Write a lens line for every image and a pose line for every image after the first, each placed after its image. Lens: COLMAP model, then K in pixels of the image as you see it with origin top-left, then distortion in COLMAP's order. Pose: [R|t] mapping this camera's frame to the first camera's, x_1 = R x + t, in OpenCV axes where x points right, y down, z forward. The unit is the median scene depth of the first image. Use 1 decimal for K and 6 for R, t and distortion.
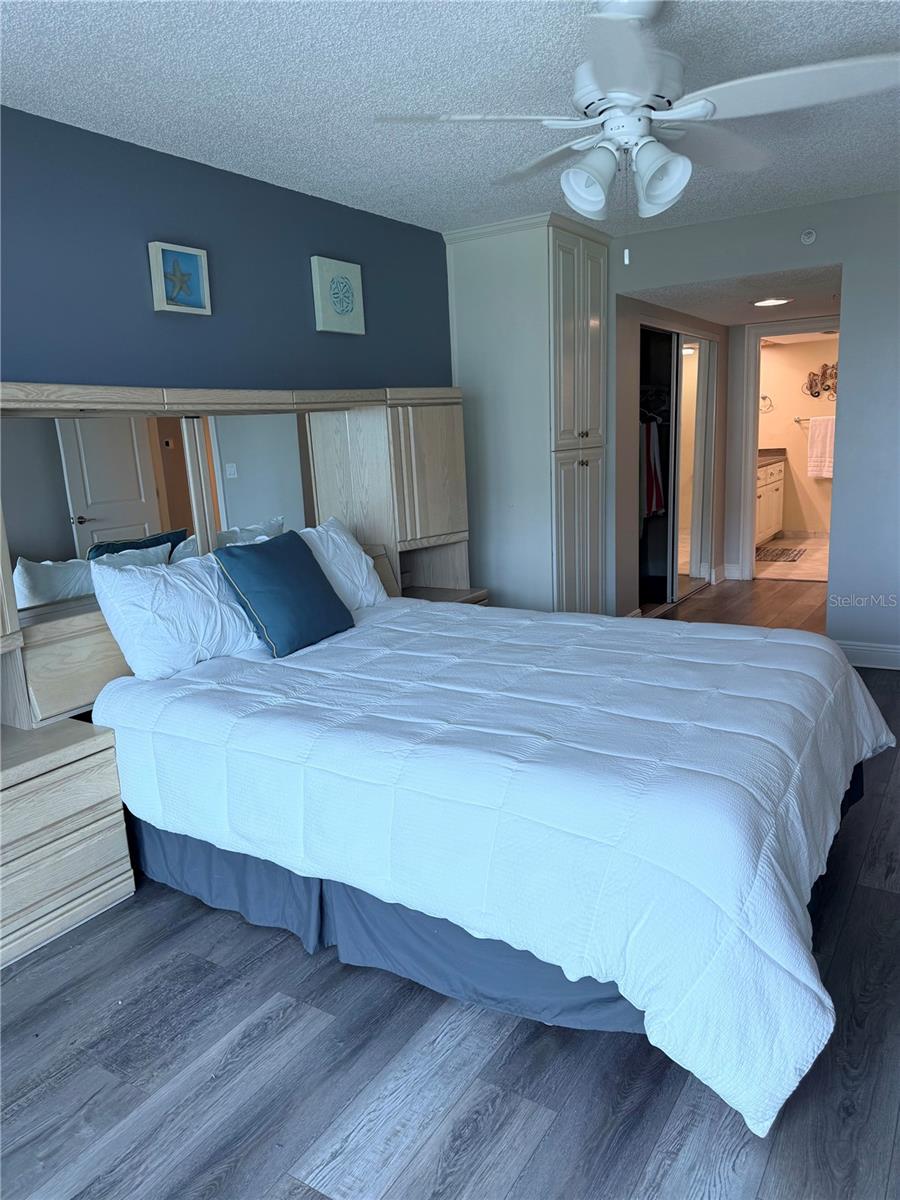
lens RADIAL K [[859.2, 0, 461.9], [0, 859.2, 595.5], [0, 0, 1]] dist [0.047369, -0.052503]
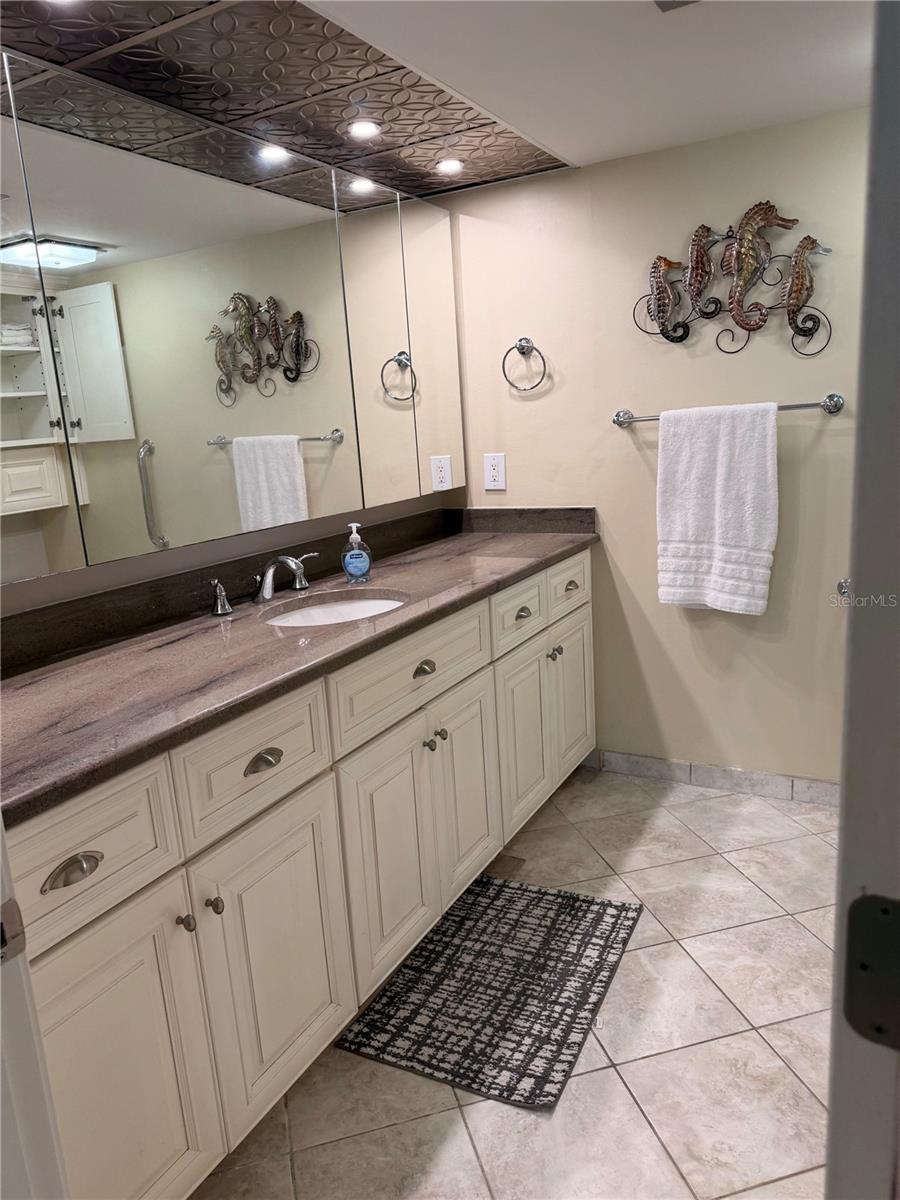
lens RADIAL K [[859.2, 0, 472.5], [0, 859.2, 598.8], [0, 0, 1]] dist [0.047369, -0.052503]
pose [[0.996861, -0.021948, 0.076064, 0.315244], [0.020814, 0.999661, 0.015672, -0.147329], [-0.076383, -0.014039, 0.996980, 0.710642]]
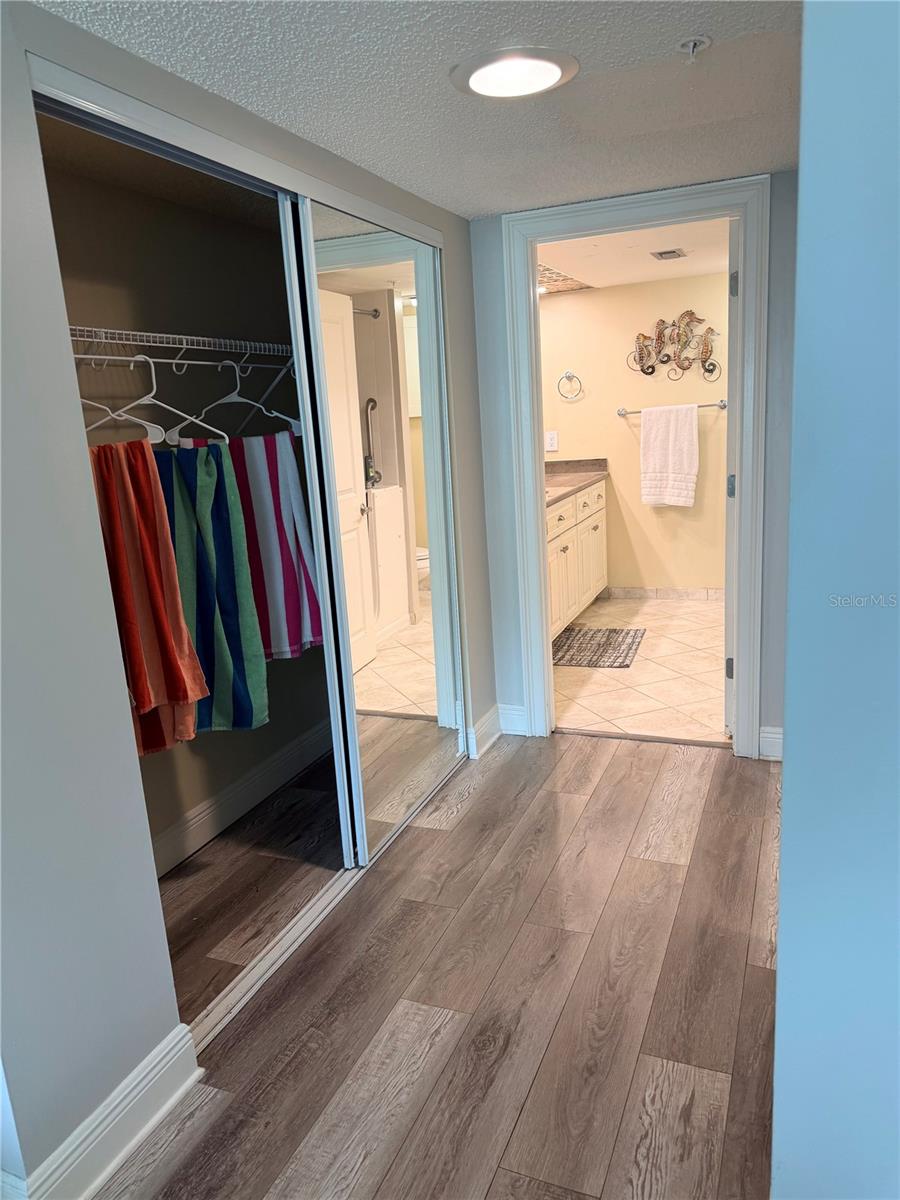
lens RADIAL K [[859.2, 0, 454.4], [0, 859.2, 611.2], [0, 0, 1]] dist [0.047369, -0.052503]
pose [[0.985061, -0.056260, 0.162757, 0.163852], [0.049820, 0.997815, 0.043388, -0.095318], [-0.164843, -0.034632, 0.985712, 0.414025]]
